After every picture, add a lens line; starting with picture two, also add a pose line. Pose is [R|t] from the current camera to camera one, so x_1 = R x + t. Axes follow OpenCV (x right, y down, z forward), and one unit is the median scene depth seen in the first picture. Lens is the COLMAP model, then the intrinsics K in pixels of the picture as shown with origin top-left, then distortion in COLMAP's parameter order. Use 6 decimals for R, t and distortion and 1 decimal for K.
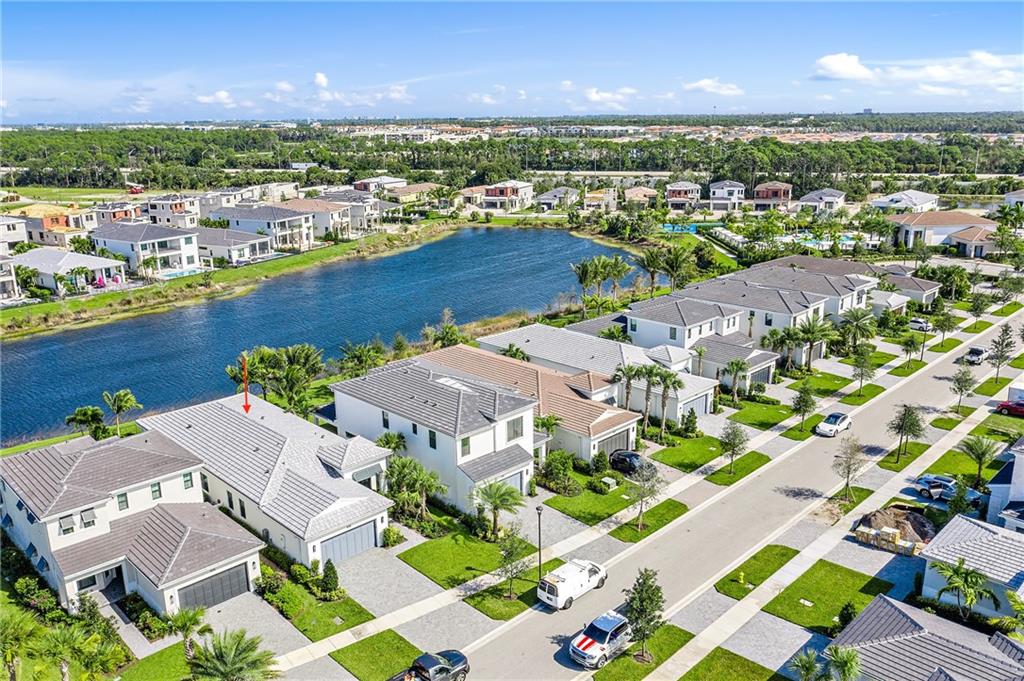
lens RADIAL K [[808.5, 0, 512.0], [0, 808.5, 340.5], [0, 0, 1]] dist [-0.013185, 0.004900]
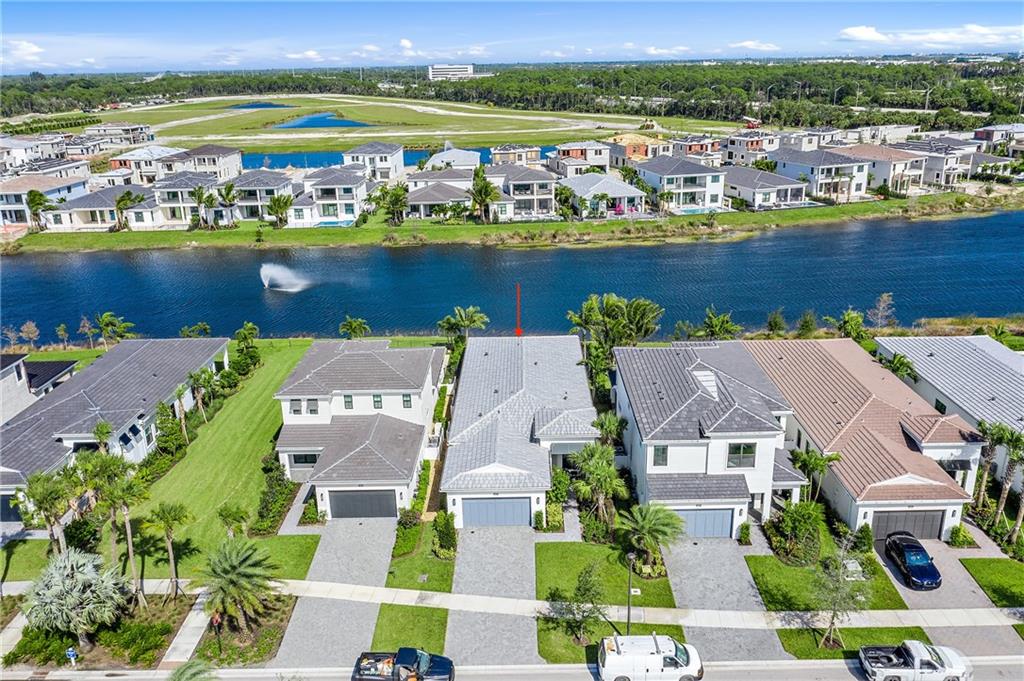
lens RADIAL K [[794.1, 0, 514.6], [0, 794.1, 357.0], [0, 0, 1]] dist [0.001181, -0.001474]
pose [[0.709847, 0.243113, -0.661070, 0.128728], [-0.177908, 0.969998, 0.165688, -0.028110], [0.681517, -0.000003, 0.731802, 0.106583]]
